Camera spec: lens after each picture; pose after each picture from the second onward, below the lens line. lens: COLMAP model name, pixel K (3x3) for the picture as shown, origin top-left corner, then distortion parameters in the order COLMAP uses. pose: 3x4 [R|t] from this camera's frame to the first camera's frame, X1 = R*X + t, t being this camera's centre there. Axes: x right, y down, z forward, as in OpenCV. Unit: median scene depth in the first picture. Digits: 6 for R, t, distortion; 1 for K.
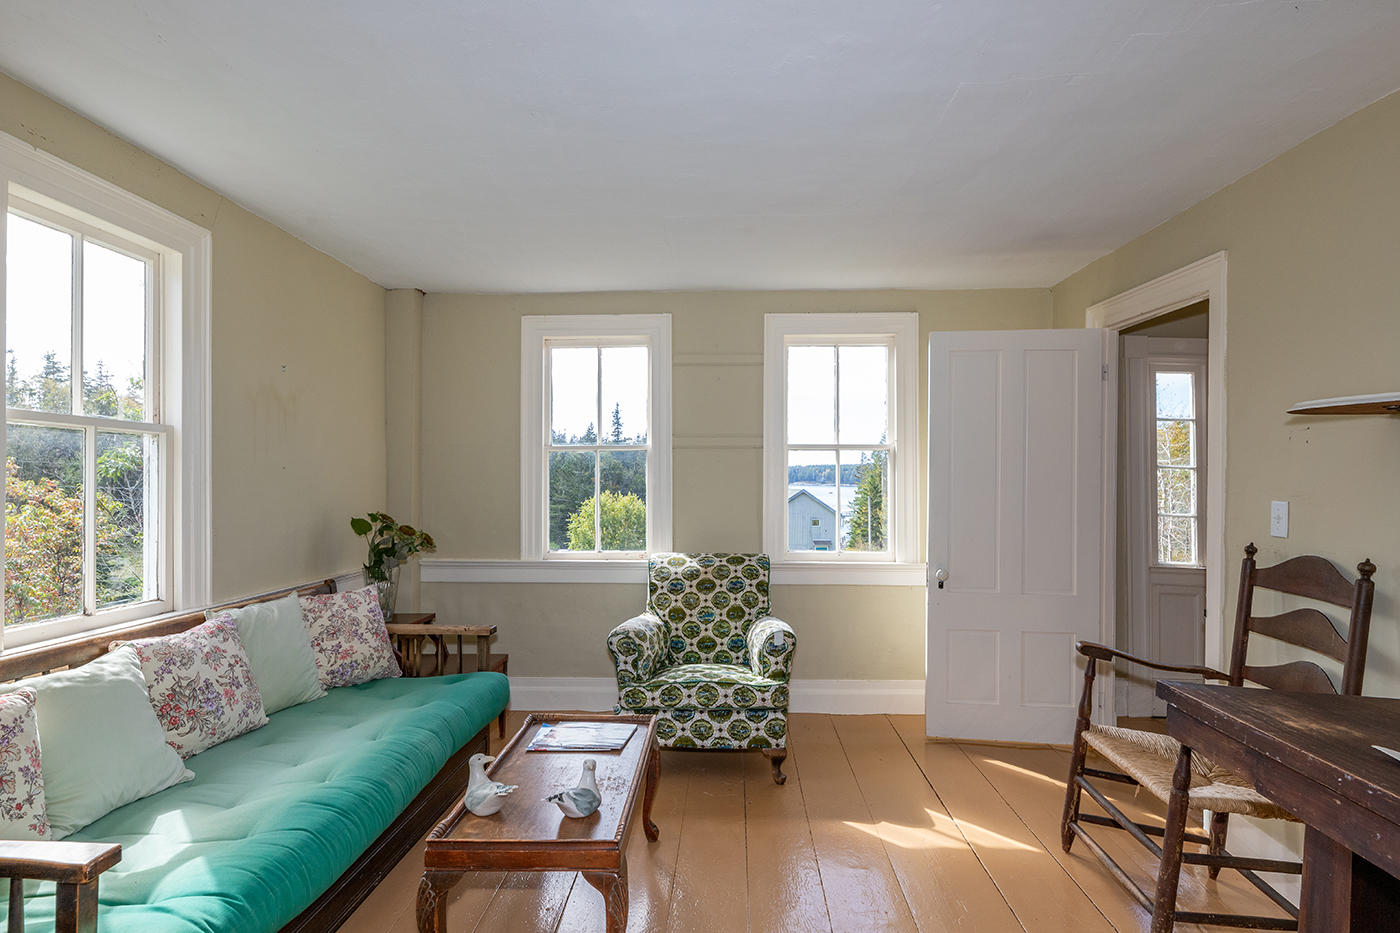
lens RADIAL K [[736.5, 0, 700.0], [0, 736.5, 466.5], [0, 0, 1]] dist [-0.000849, 0.000050]
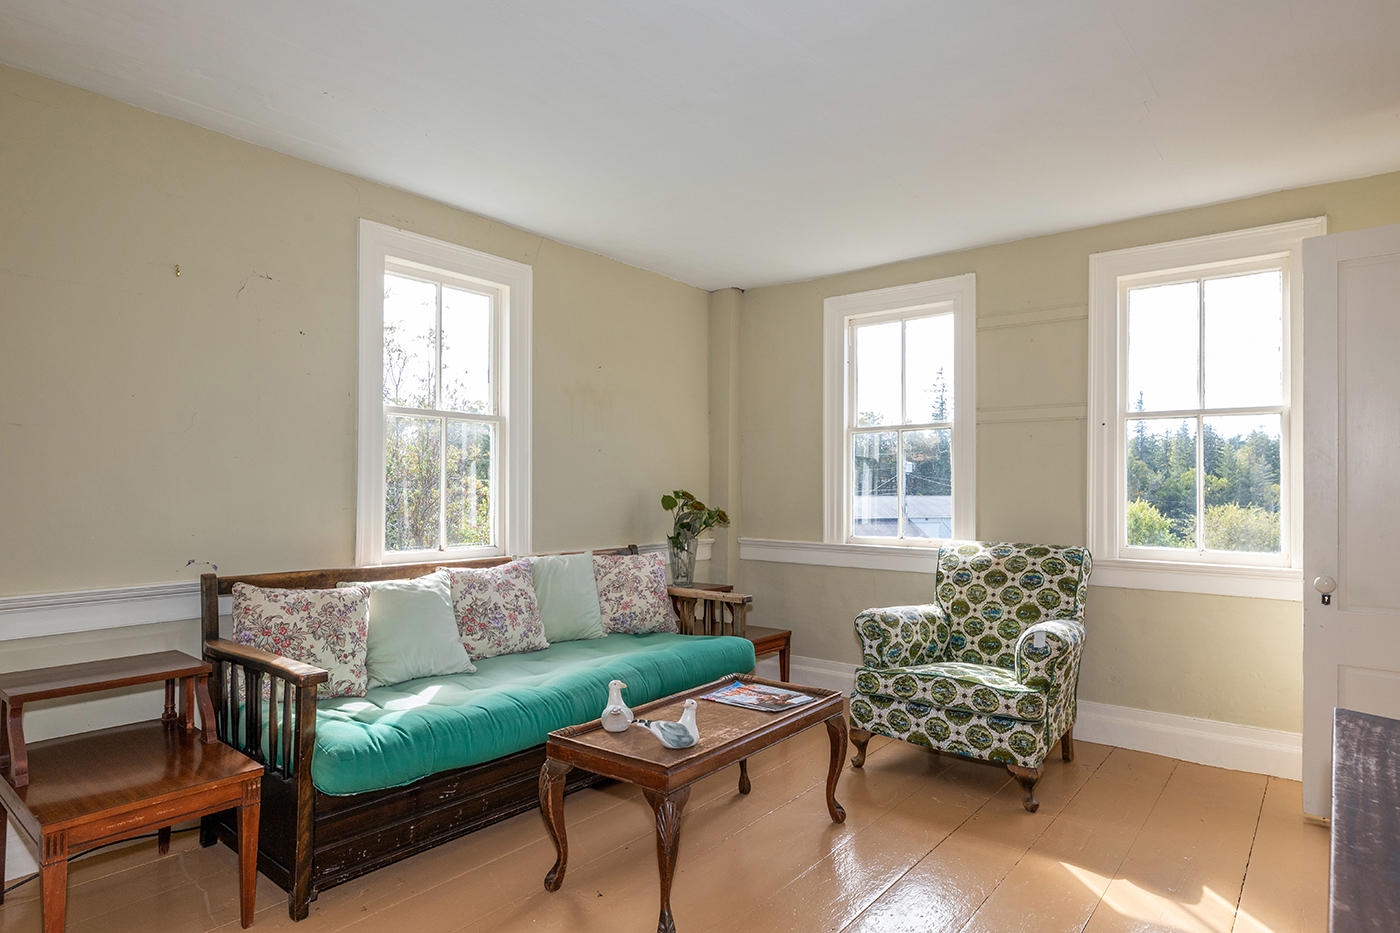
lens RADIAL K [[788.4, 0, 700.0], [0, 788.4, 466.5], [0, 0, 1]] dist [-0.001828, -0.000068]
pose [[0.805771, -0.013213, -0.592080, 0.332512], [0.009335, 0.999910, -0.009610, 0.042016], [0.592154, 0.002216, 0.805822, 0.050131]]
